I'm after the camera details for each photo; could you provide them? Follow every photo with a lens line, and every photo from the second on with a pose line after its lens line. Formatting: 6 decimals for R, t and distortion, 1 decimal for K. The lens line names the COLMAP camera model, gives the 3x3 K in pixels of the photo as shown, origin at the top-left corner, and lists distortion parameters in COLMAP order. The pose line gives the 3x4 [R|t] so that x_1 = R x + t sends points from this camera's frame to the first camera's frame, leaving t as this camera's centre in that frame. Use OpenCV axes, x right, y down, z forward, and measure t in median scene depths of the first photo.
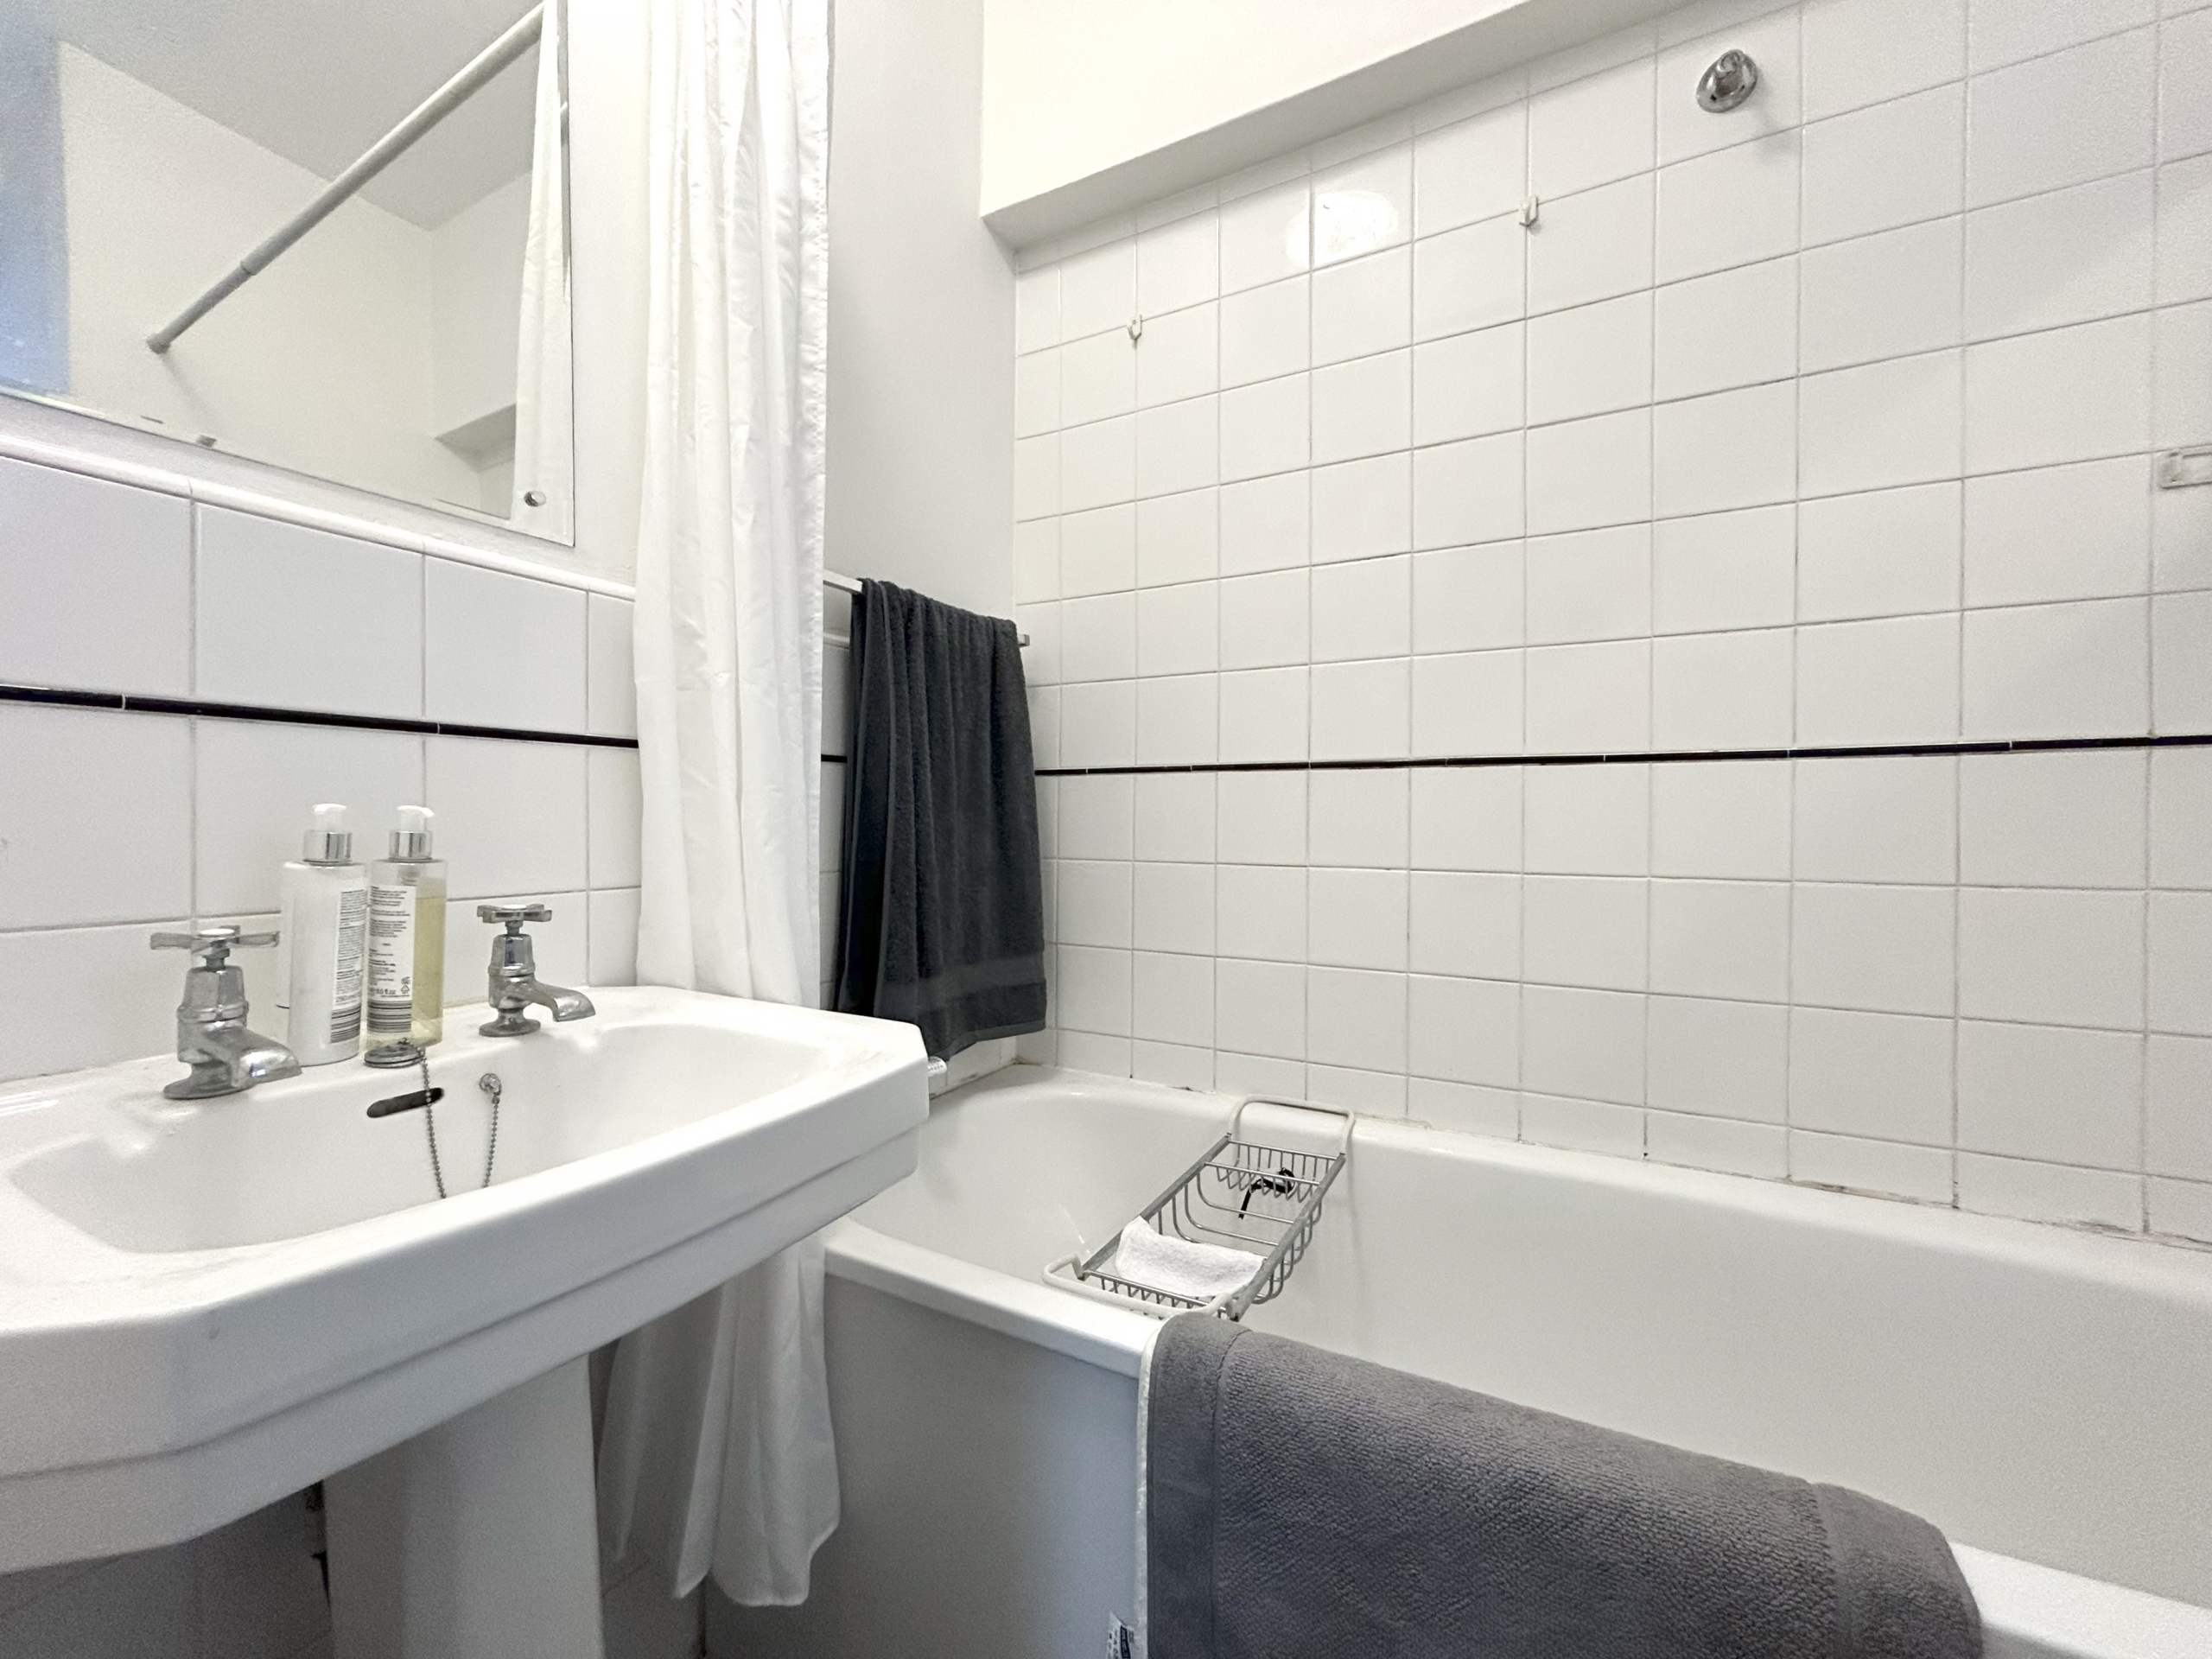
lens RADIAL K [[899.1, 0, 1104.3], [0, 899.1, 830.0], [0, 0, 1]] dist [0.007315, 0.000443]
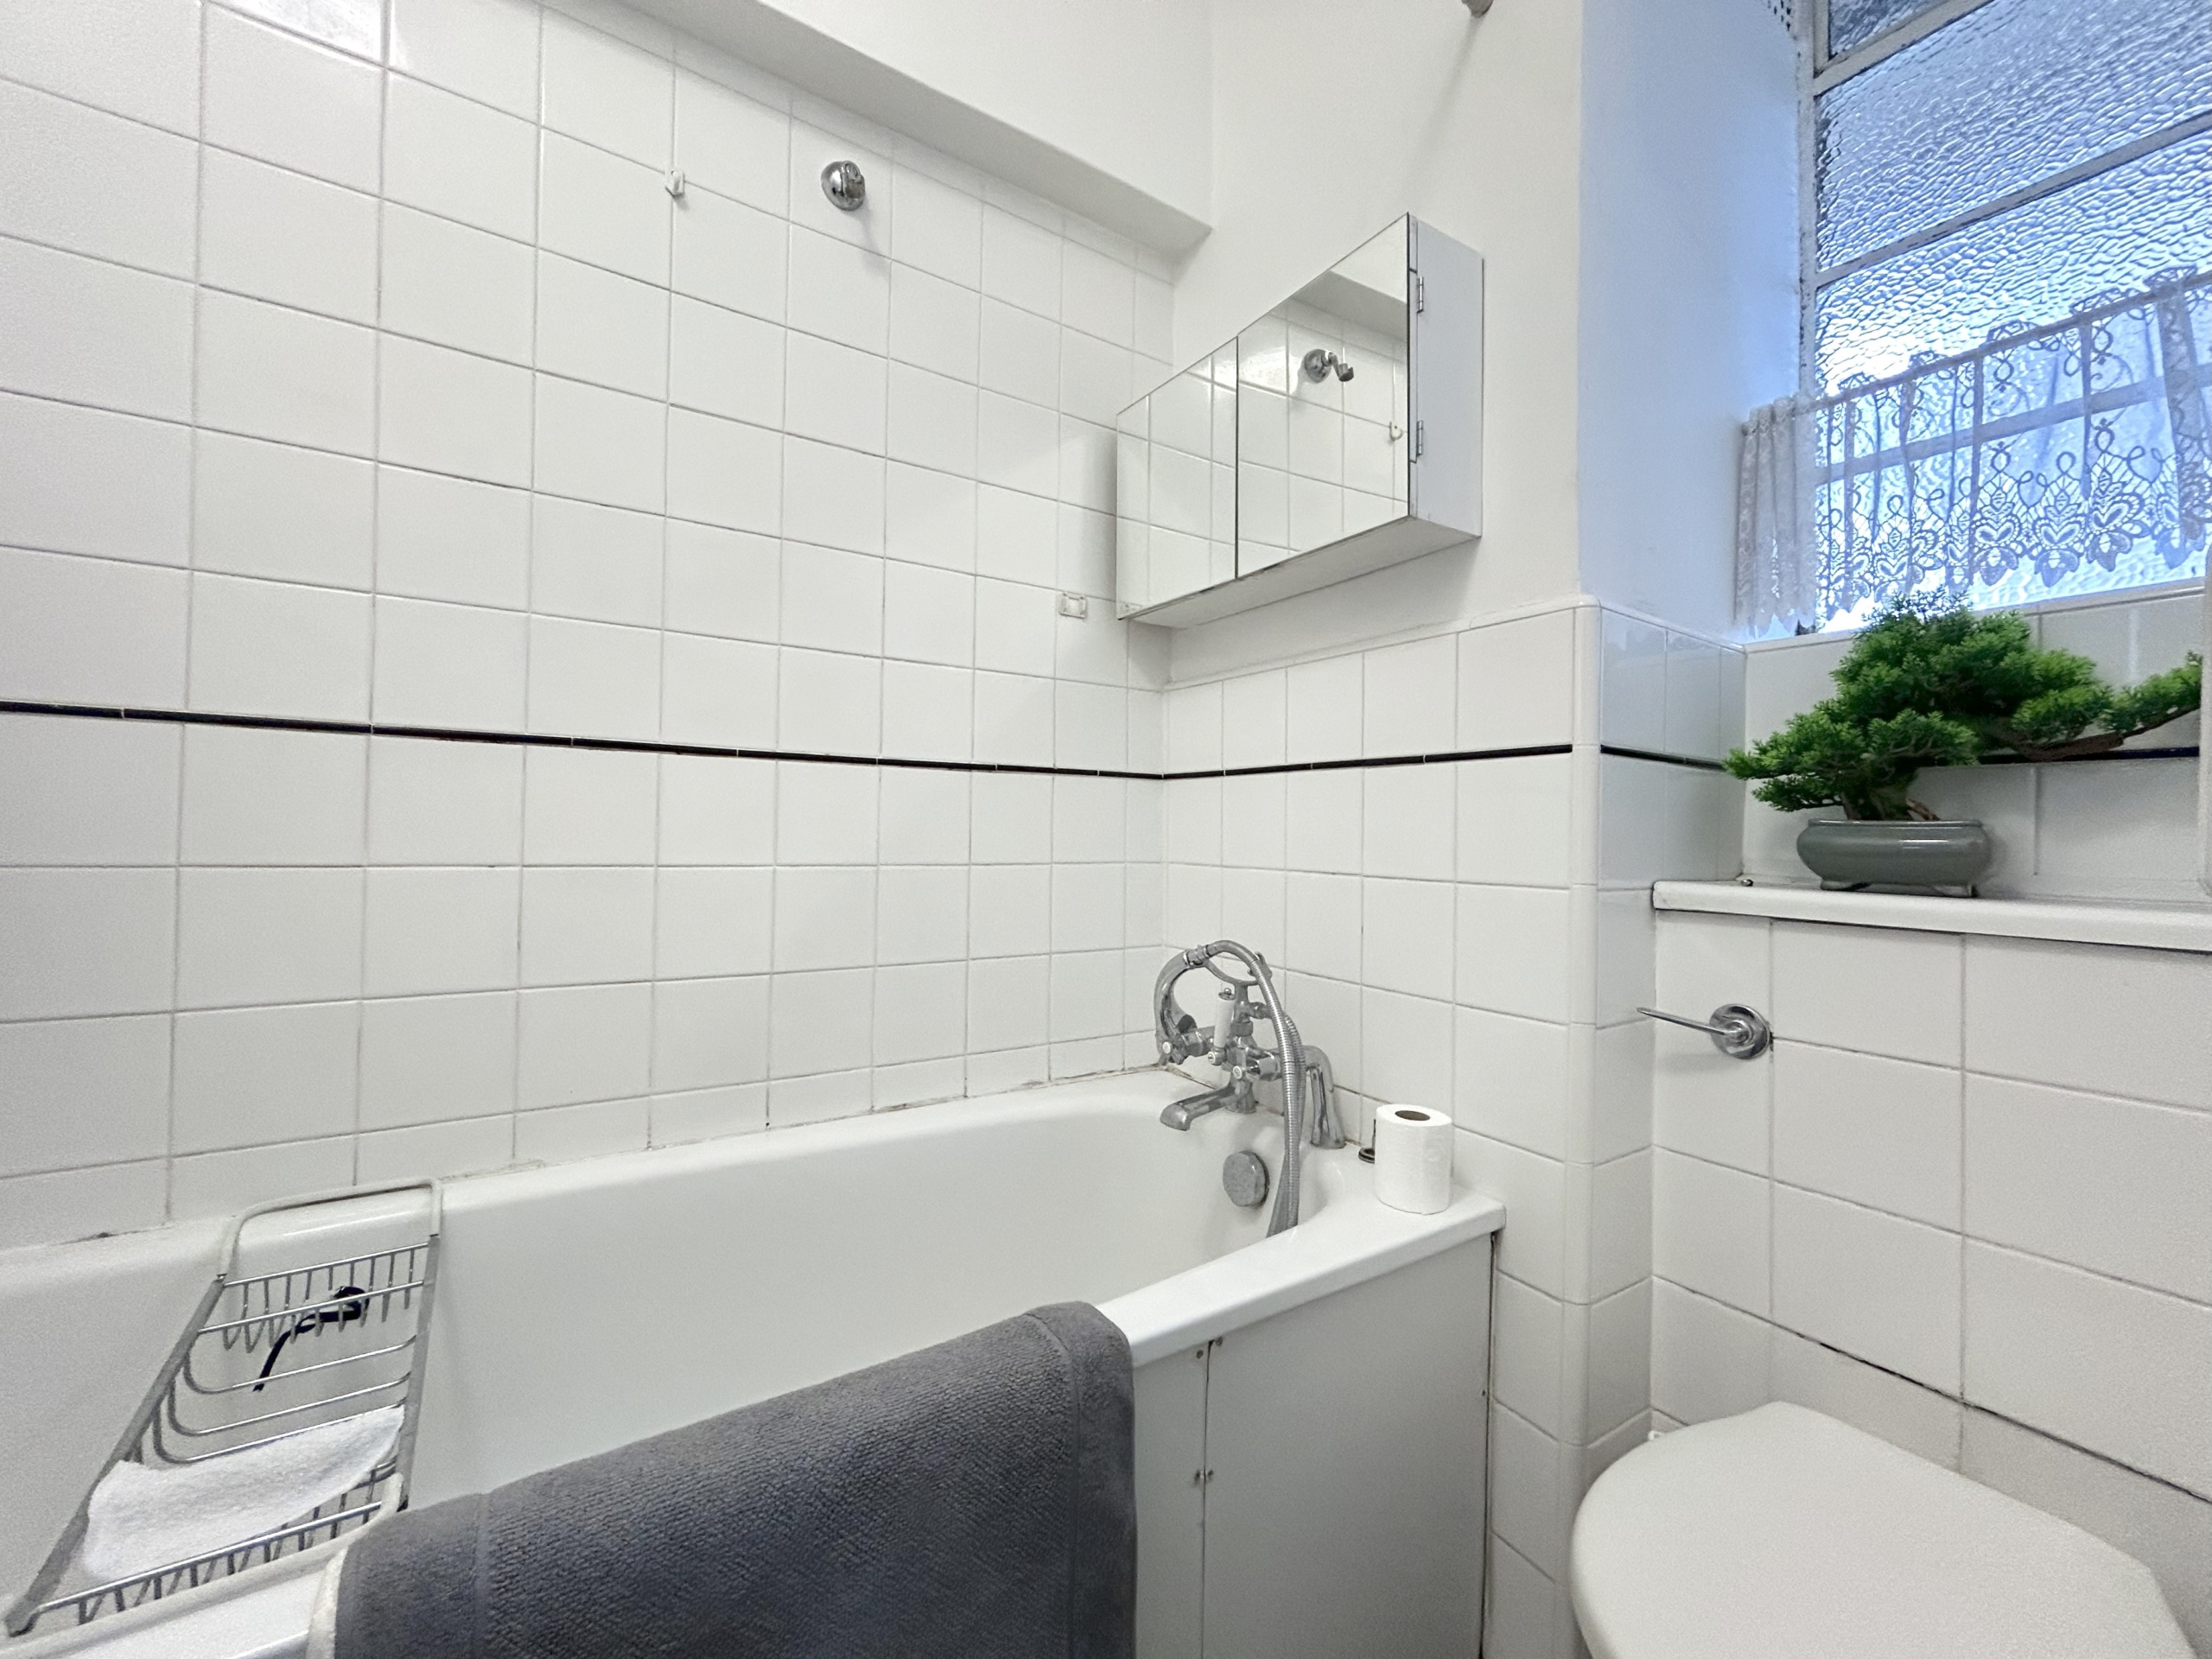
lens RADIAL K [[899.1, 0, 1103.1], [0, 899.1, 827.1], [0, 0, 1]] dist [0.007315, 0.000443]
pose [[0.483736, 0.012667, 0.875122, -0.162593], [-0.007587, 0.999918, -0.010279, 0.014787], [-0.875181, -0.001667, 0.483793, 0.141480]]
